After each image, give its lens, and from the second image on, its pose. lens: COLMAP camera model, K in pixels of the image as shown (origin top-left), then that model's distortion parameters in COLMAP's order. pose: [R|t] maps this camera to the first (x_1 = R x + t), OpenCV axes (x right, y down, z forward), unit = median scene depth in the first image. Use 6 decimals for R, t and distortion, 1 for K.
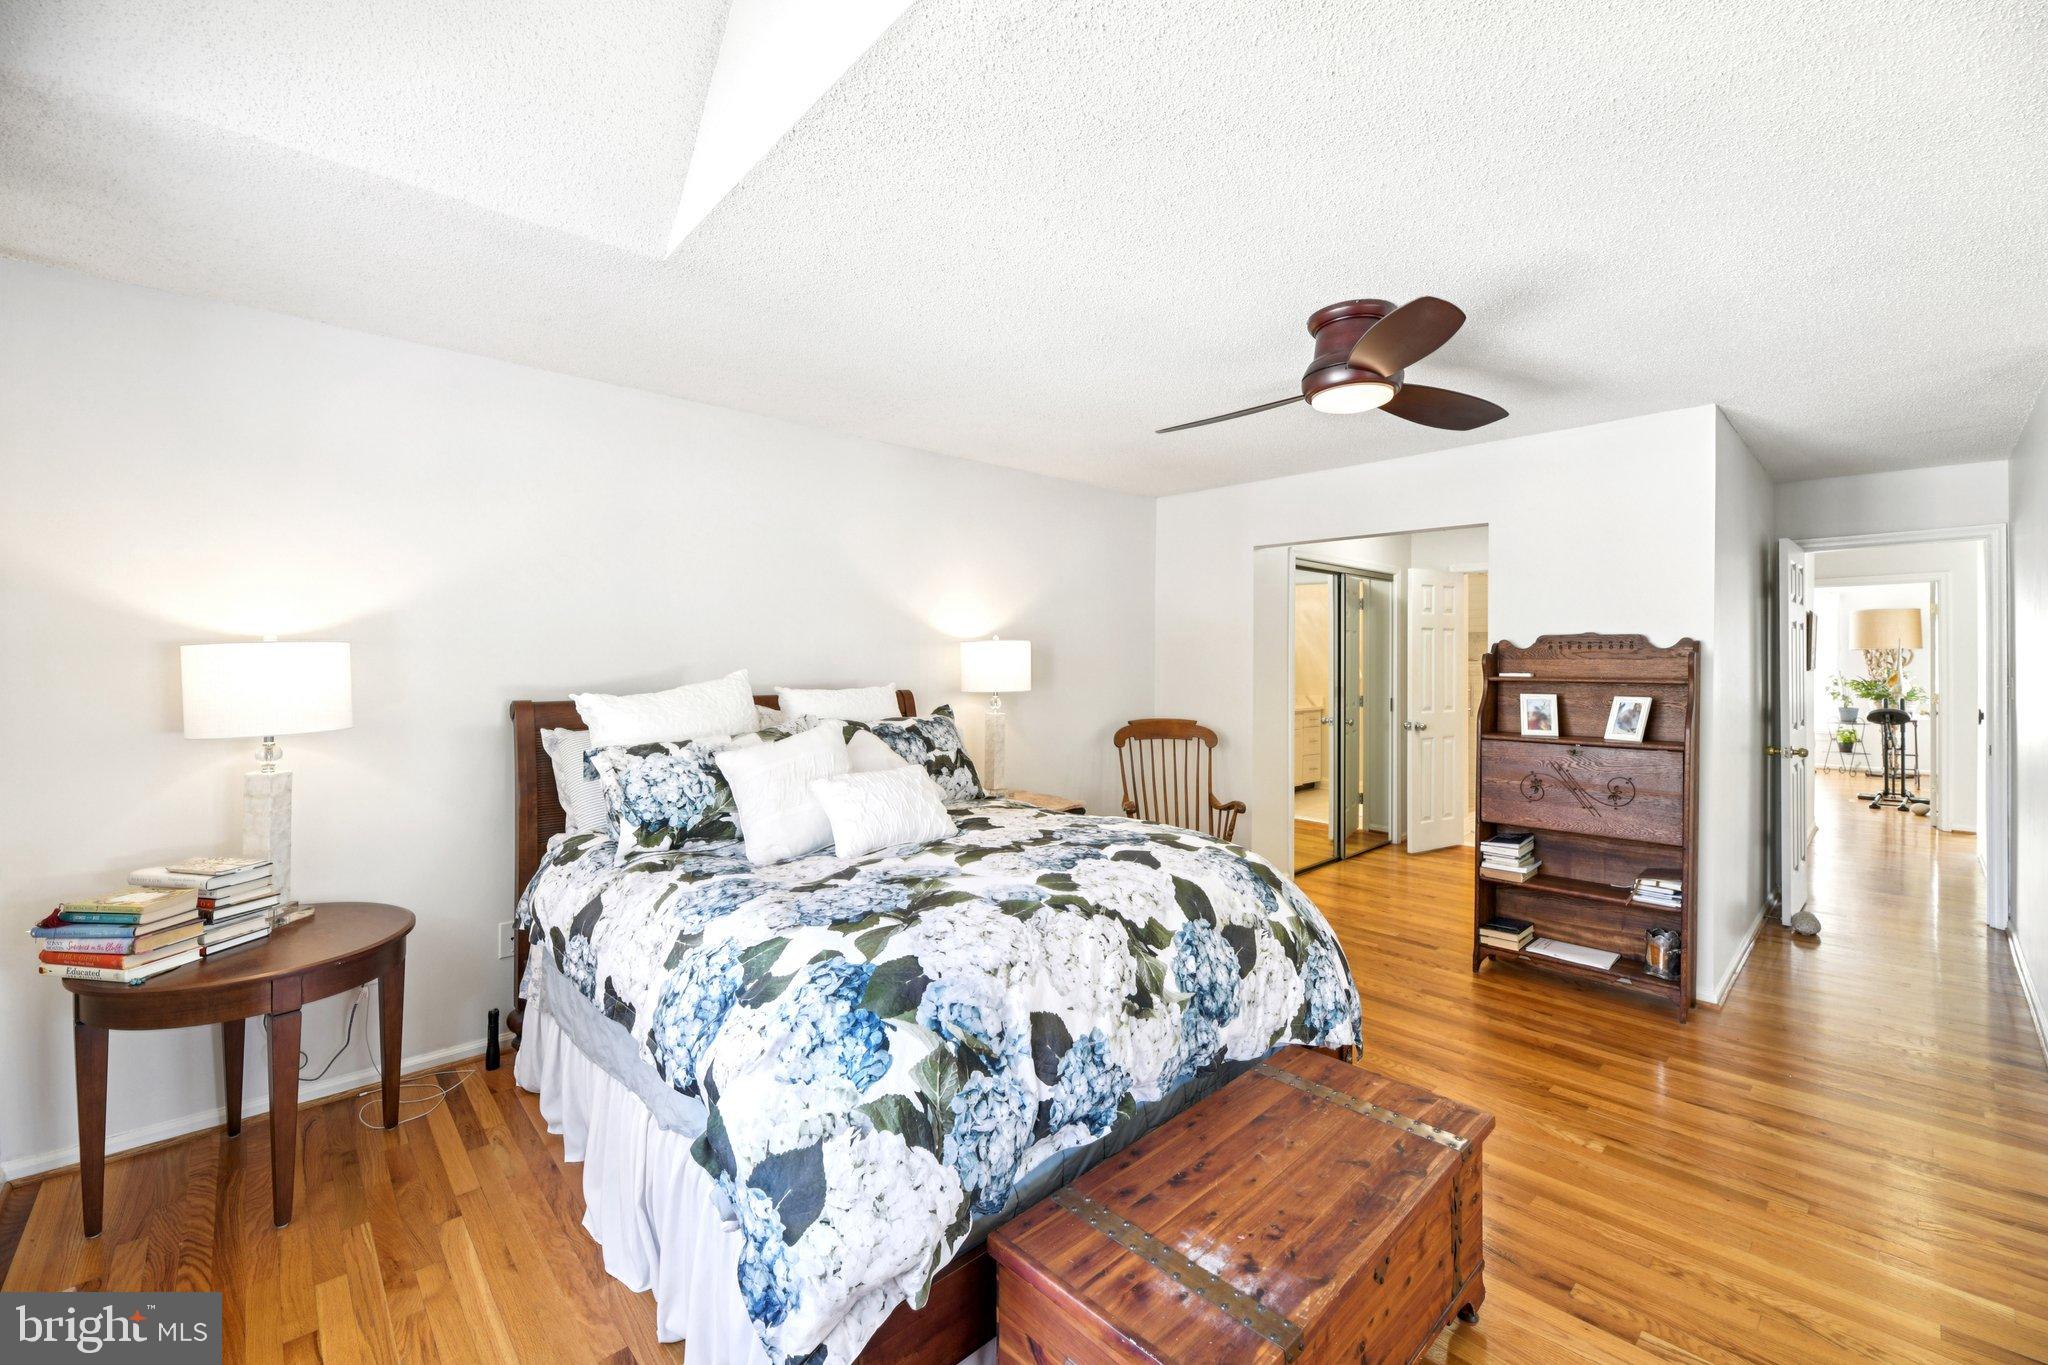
lens RADIAL K [[827.2, 0, 1030.6], [0, 827.2, 664.9], [0, 0, 1]] dist [-0.003561, 0.000235]
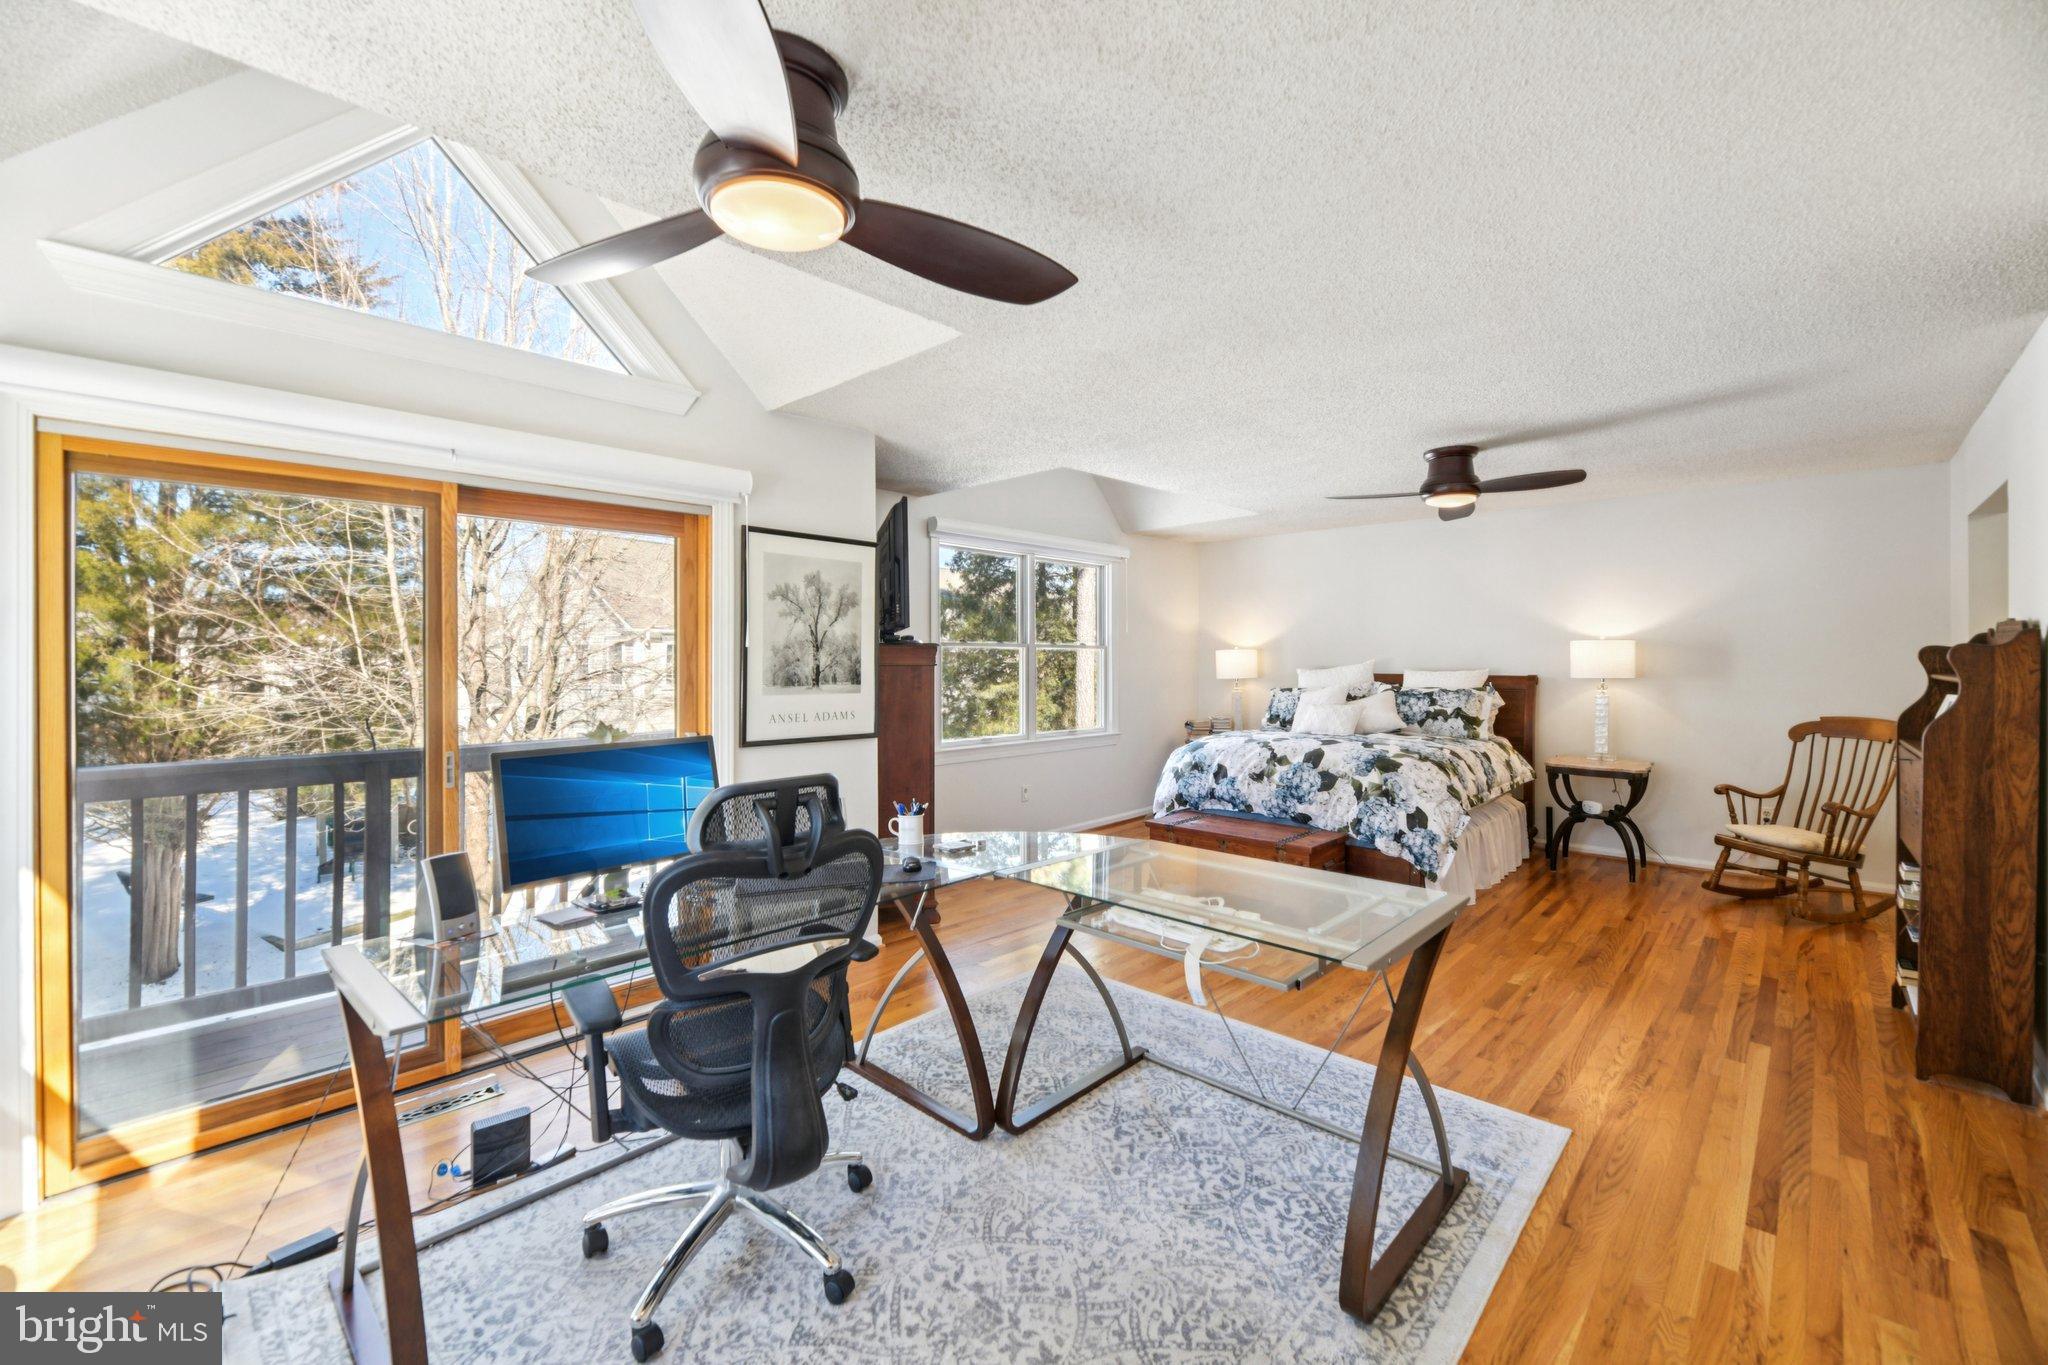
lens RADIAL K [[827.2, 0, 1021.3], [0, 827.2, 650.9], [0, 0, 1]] dist [-0.003561, 0.000235]
pose [[0.050267, -0.003657, -0.998729, 2.558800], [-0.003204, 0.999988, -0.003823, -0.008164], [0.998731, 0.003392, 0.050254, 0.039771]]
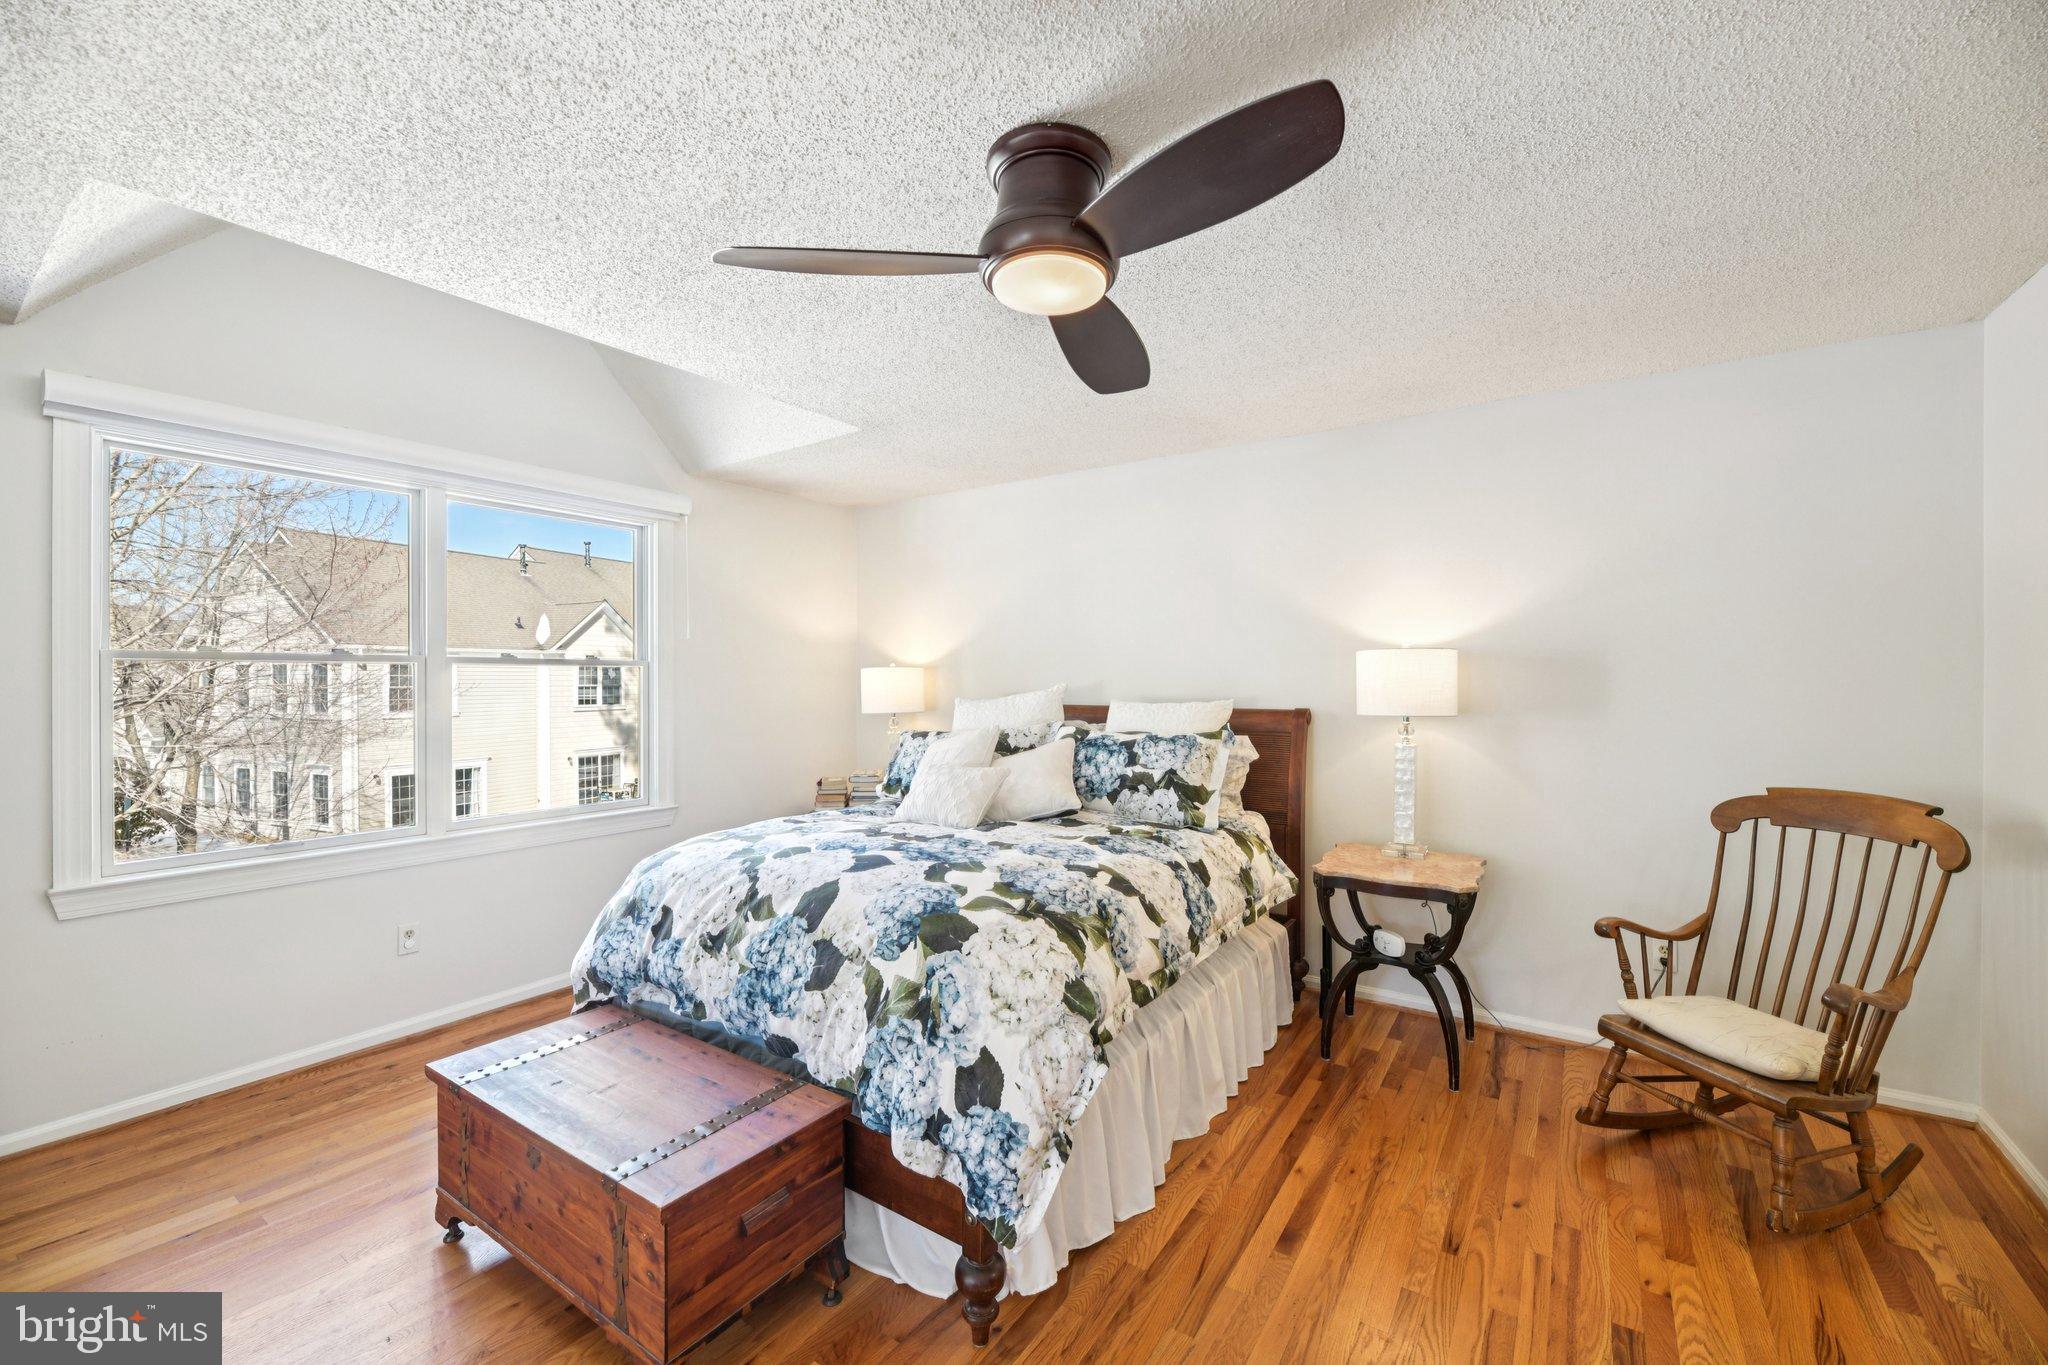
lens RADIAL K [[827.2, 0, 1024.3], [0, 827.2, 678.0], [0, 0, 1]] dist [-0.003561, 0.000235]
pose [[0.218158, 0.003214, -0.975908, 1.306442], [-0.002089, 0.999994, 0.002826, -0.007695], [0.975911, 0.001422, 0.218163, 1.041087]]
